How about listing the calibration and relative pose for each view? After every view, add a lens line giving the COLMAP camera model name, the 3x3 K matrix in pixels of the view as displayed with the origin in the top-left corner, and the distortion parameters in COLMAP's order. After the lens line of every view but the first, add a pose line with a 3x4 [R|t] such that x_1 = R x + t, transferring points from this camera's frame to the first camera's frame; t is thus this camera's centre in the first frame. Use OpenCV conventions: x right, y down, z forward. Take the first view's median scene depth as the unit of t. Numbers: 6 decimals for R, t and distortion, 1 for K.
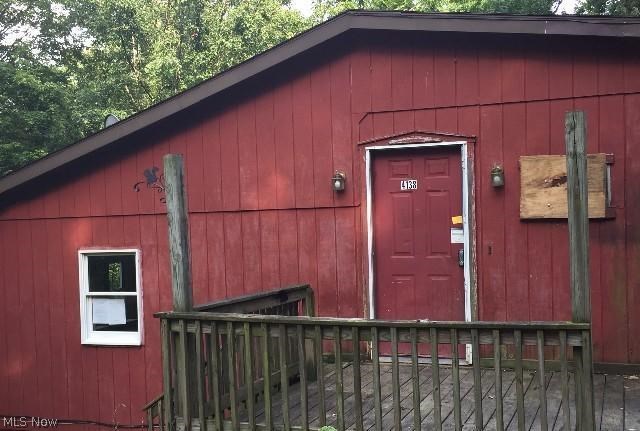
lens RADIAL K [[775.5, 0, 320.0], [0, 775.5, 215.5], [0, 0, 1]] dist [0.015416, 0.026013]
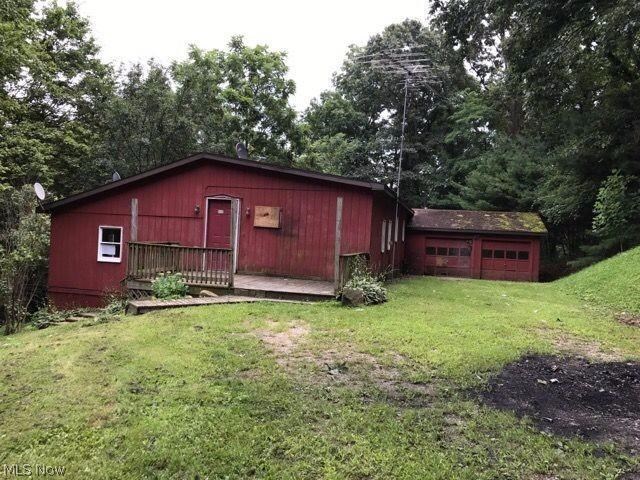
lens RADIAL K [[522.7, 0, 322.8], [0, 522.7, 230.3], [0, 0, 1]] dist [-0.011418, -0.005722]
pose [[0.987826, 0.079877, 0.133487, 0.215836], [-0.080328, 0.996766, -0.002010, 0.001769], [-0.133216, -0.008737, 0.991048, -0.899512]]
